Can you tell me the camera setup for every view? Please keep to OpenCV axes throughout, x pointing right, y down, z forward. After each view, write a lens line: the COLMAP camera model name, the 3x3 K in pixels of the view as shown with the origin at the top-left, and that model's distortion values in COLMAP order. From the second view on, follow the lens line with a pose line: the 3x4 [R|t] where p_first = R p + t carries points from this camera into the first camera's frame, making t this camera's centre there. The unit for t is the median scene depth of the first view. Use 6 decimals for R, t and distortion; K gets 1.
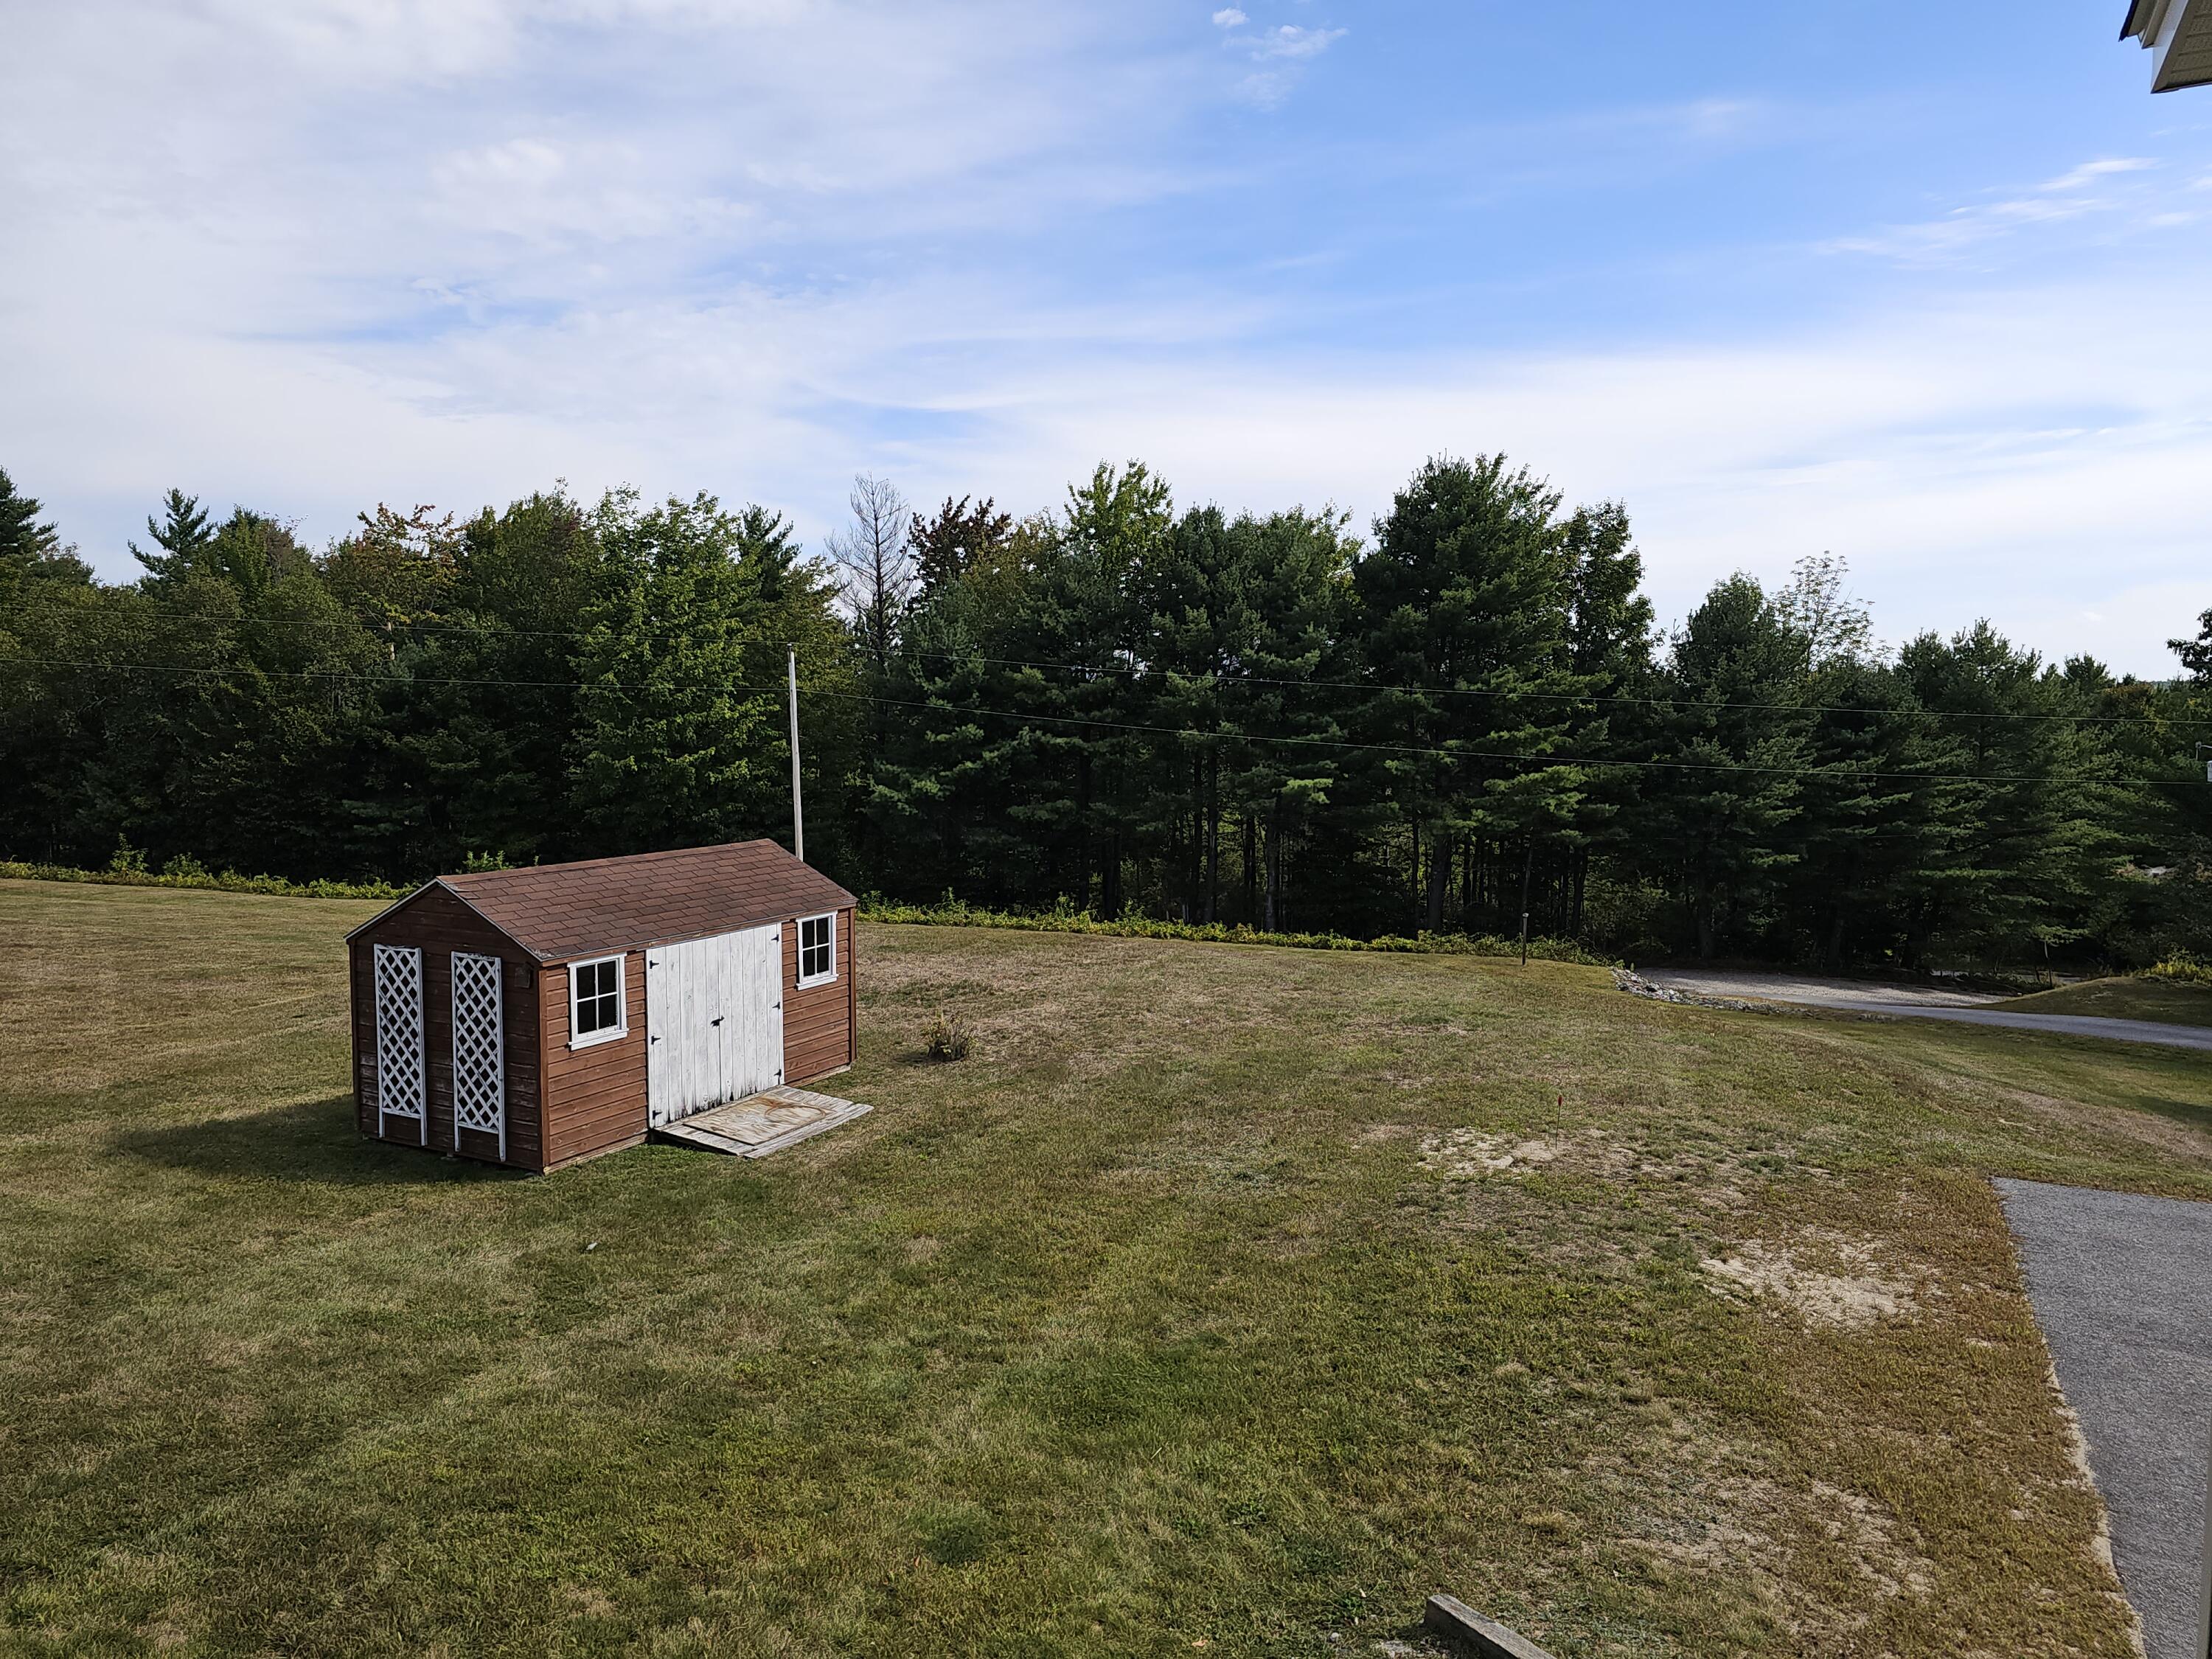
lens RADIAL K [[1452.1, 0, 1106.0], [0, 1452.1, 829.5], [0, 0, 1]] dist [0.002886, -0.006138]
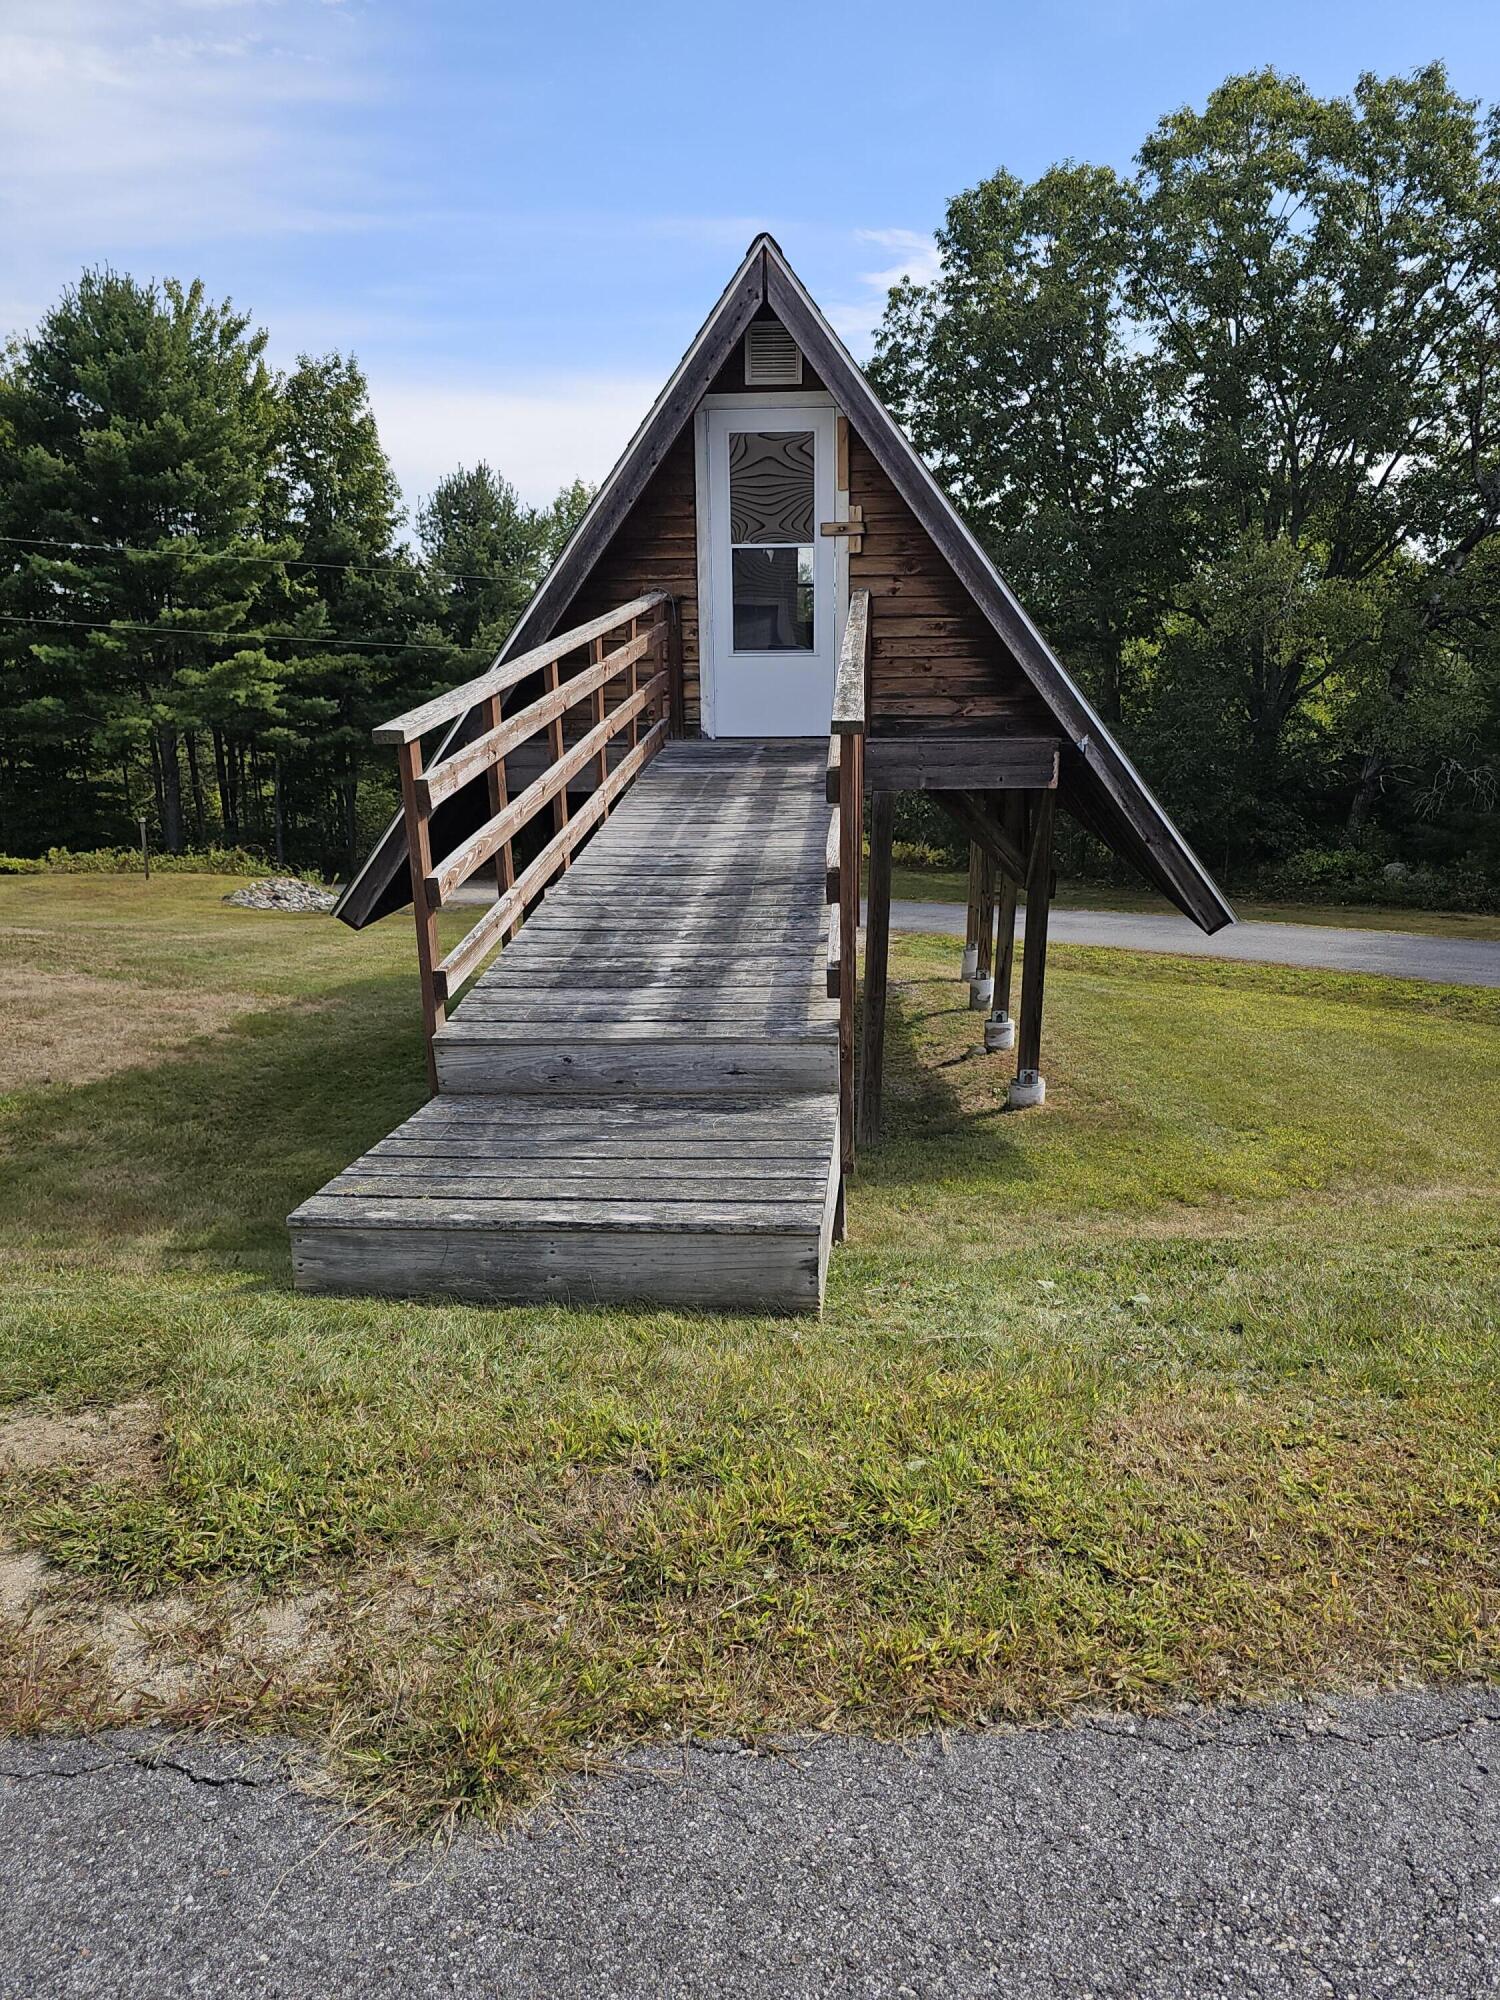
lens RADIAL K [[1313.0, 0, 750.0], [0, 1313.0, 1000.0], [0, 0, 1]] dist [0.002886, -0.006138]
pose [[0.915516, -0.097115, 0.390383, 0.229634], [0.032938, 0.985261, 0.167858, 0.034602], [-0.400931, -0.140818, 0.905221, 0.128536]]
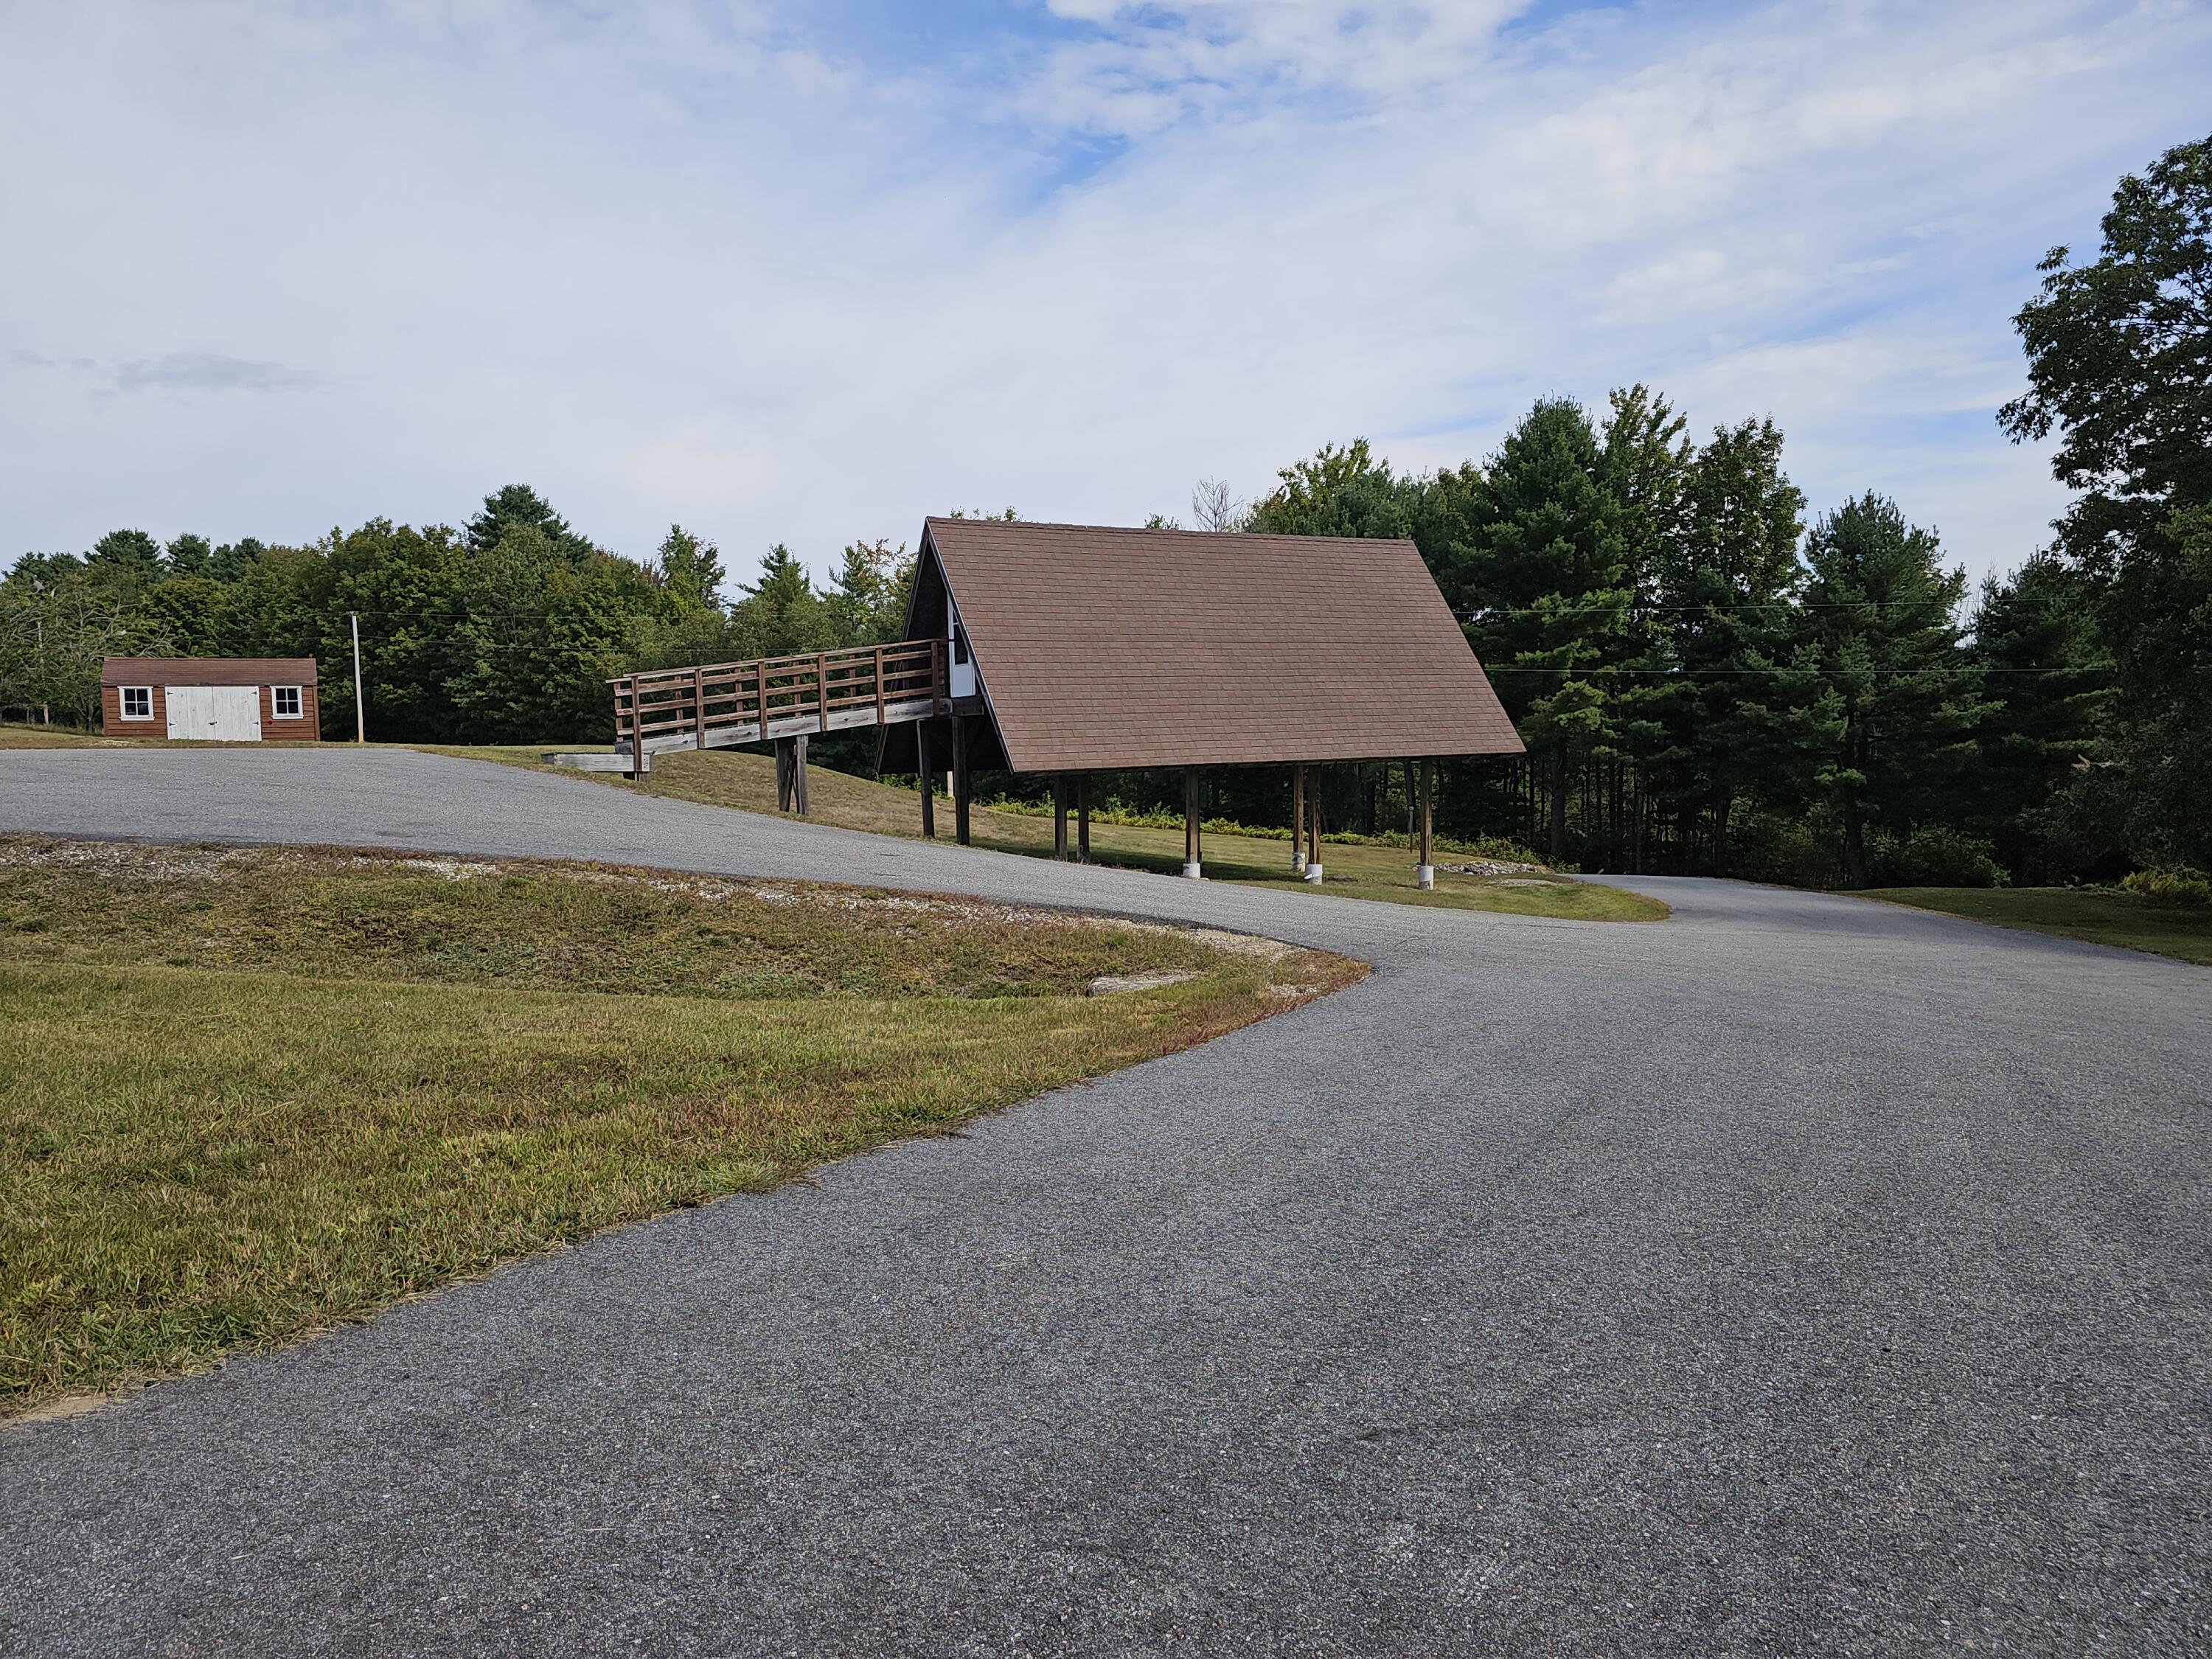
lens RADIAL K [[1452.1, 0, 1106.0], [0, 1452.1, 829.5], [0, 0, 1]] dist [0.002886, -0.006138]
pose [[0.833163, 0.016444, -0.552783, 0.532355], [-0.024090, 0.999688, -0.006571, 0.066921], [0.552503, 0.018791, 0.833299, -0.042072]]
